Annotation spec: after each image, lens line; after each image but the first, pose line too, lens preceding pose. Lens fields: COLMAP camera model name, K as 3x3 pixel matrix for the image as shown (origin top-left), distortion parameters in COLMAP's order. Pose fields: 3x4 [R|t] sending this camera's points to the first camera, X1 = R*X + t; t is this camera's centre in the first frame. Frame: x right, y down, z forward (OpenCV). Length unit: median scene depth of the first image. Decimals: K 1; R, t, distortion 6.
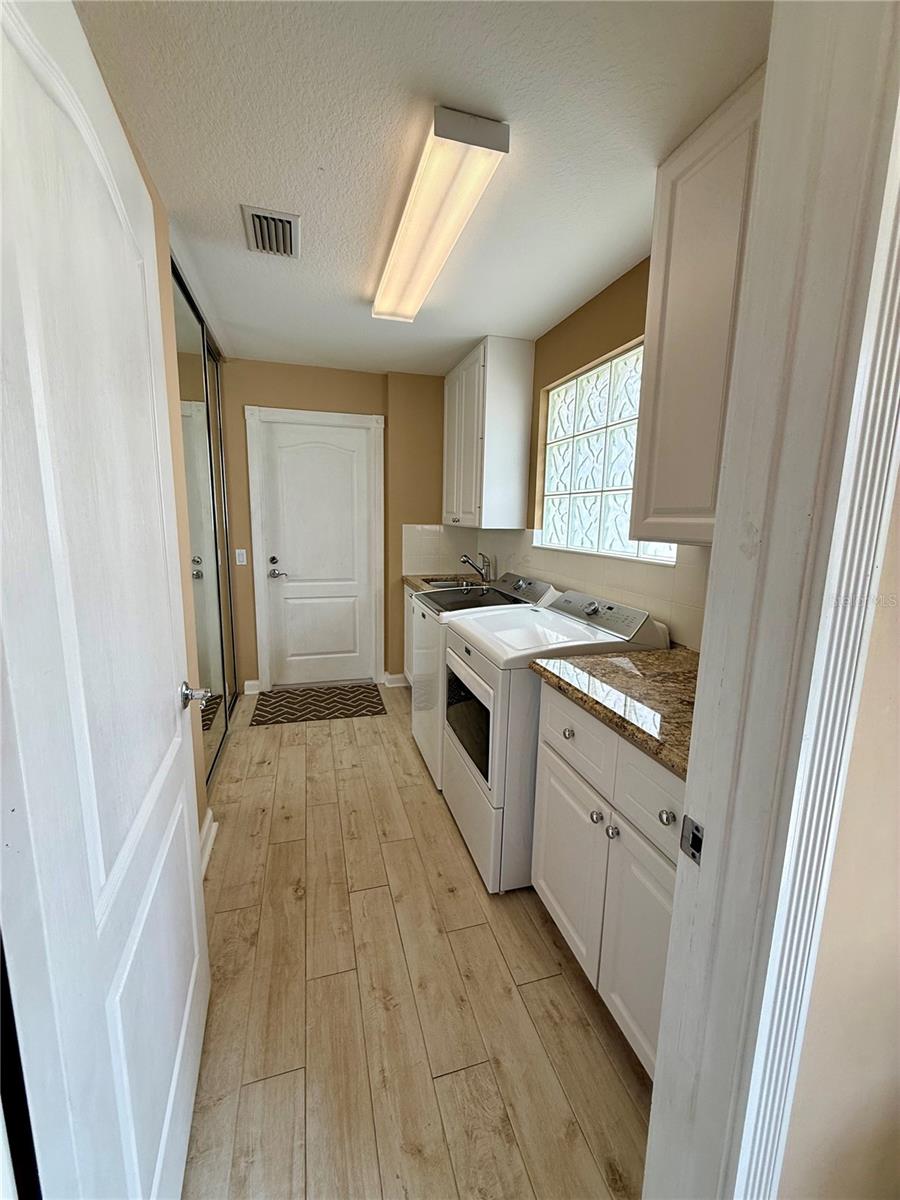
lens RADIAL K [[479.1, 0, 448.8], [0, 479.1, 596.2], [0, 0, 1]] dist [0.000173, -0.000106]
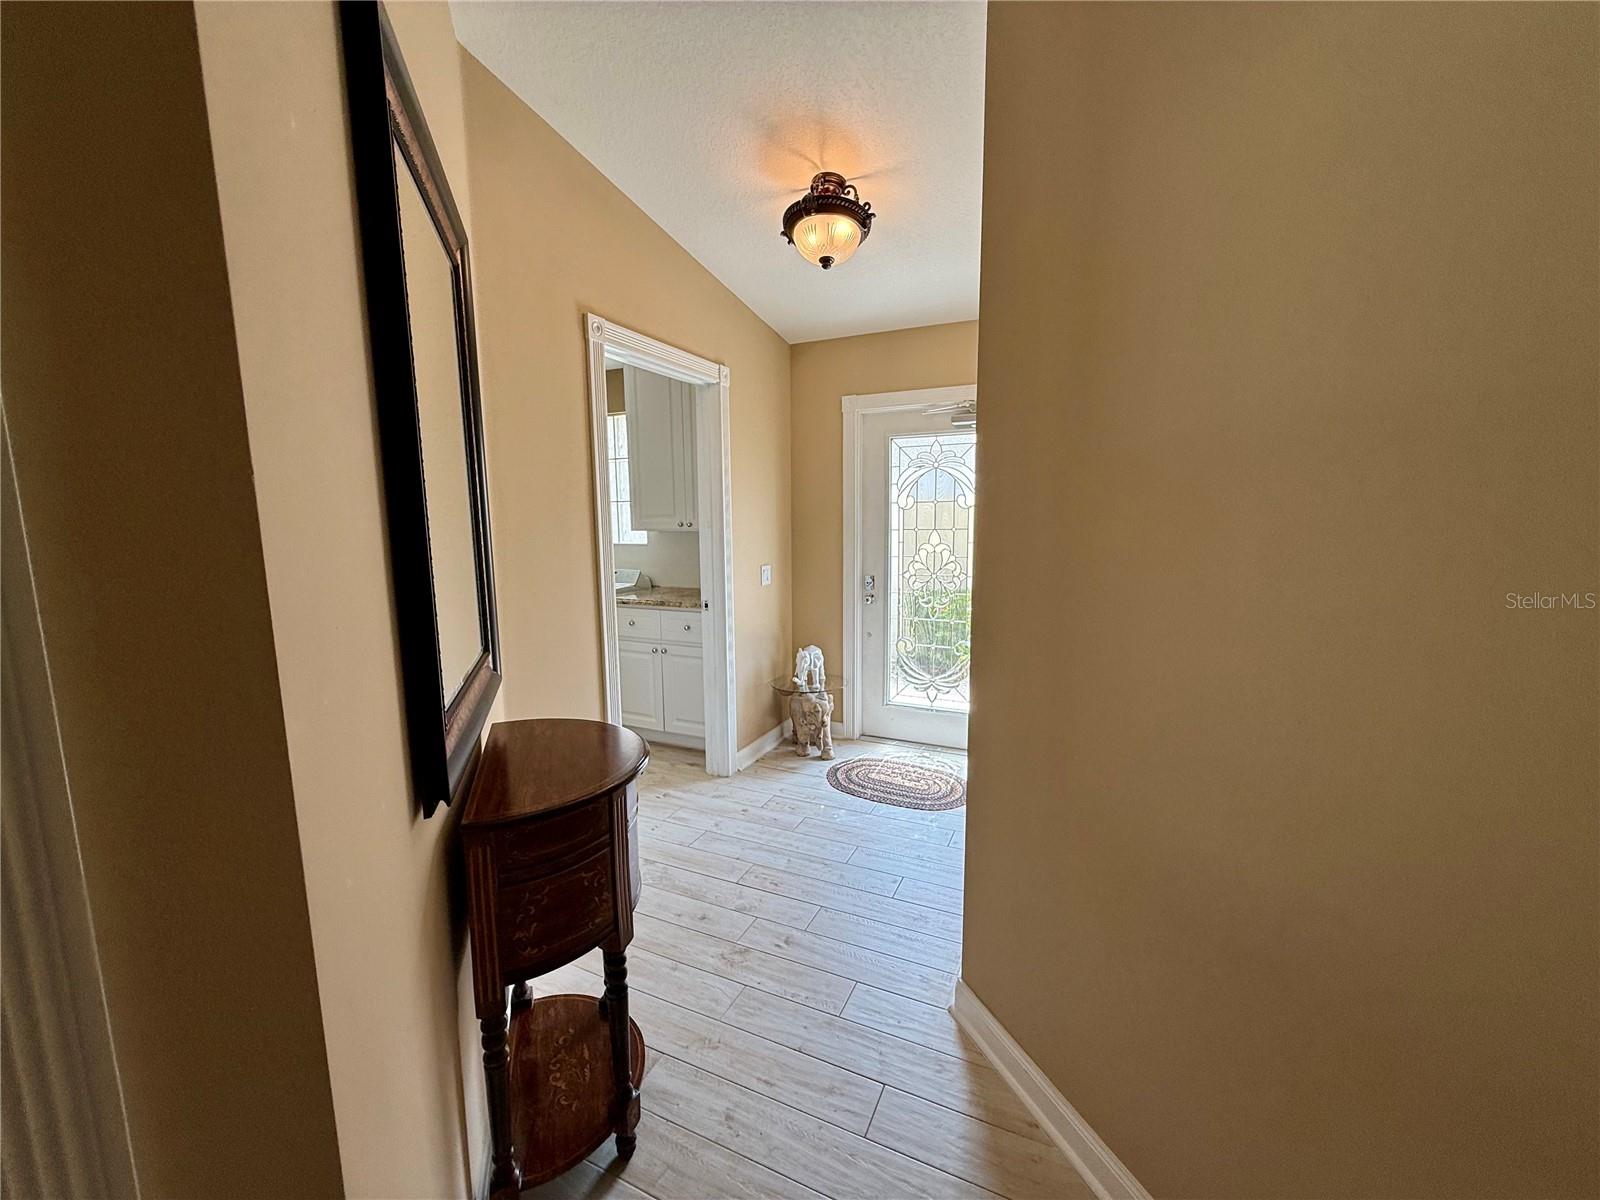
lens RADIAL K [[638.8, 0, 800.0], [0, 638.8, 600.0], [0, 0, 1]] dist [0.000173, -0.000106]
pose [[0.654127, -0.121086, 0.746630, -0.952289], [0.142690, 0.989134, 0.035403, 0.136831], [-0.742804, 0.083379, 0.664297, -1.000054]]
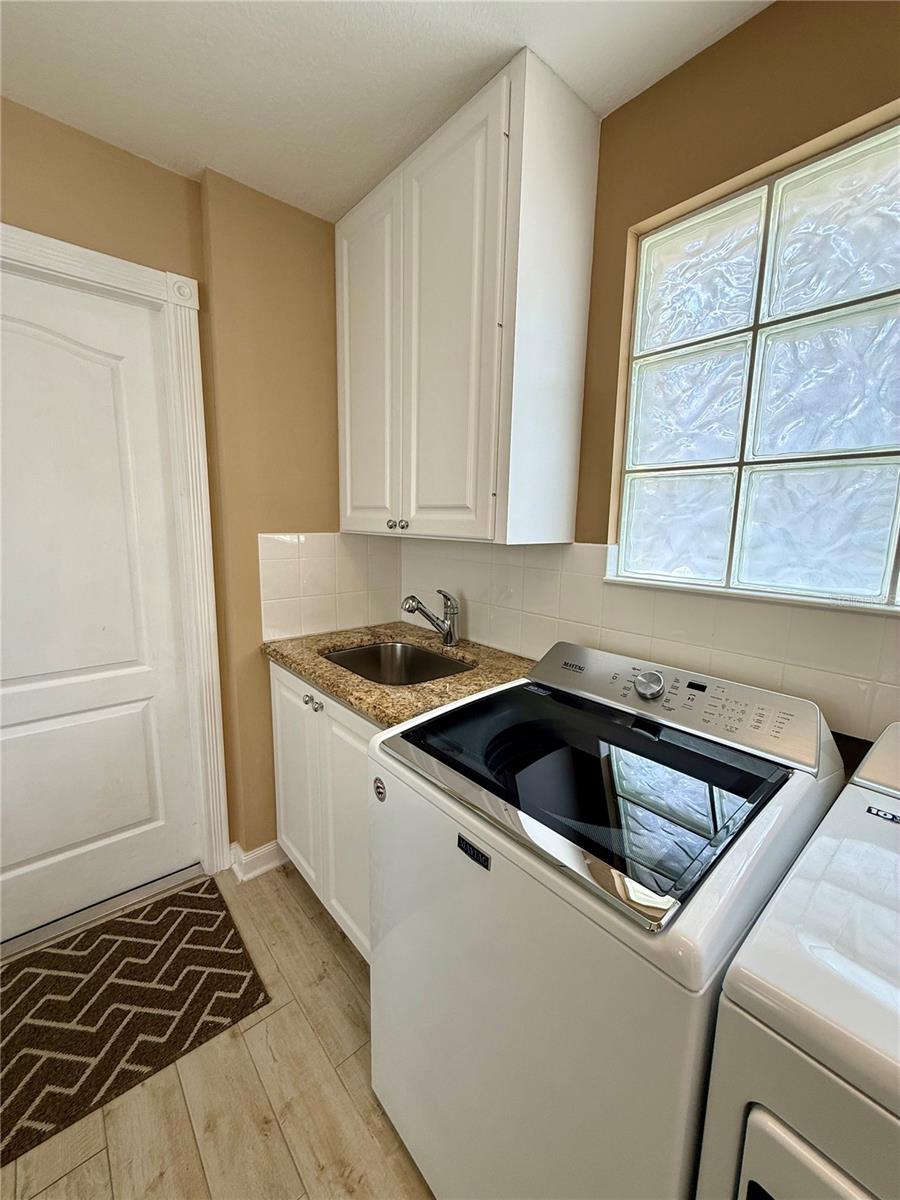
lens RADIAL K [[479.1, 0, 448.8], [0, 479.1, 596.2], [0, 0, 1]] dist [0.000173, -0.000106]
pose [[0.909358, -0.066493, 0.410666, -0.126189], [0.066329, 0.997690, 0.014664, -0.086619], [-0.410692, 0.013904, 0.911668, 0.522584]]
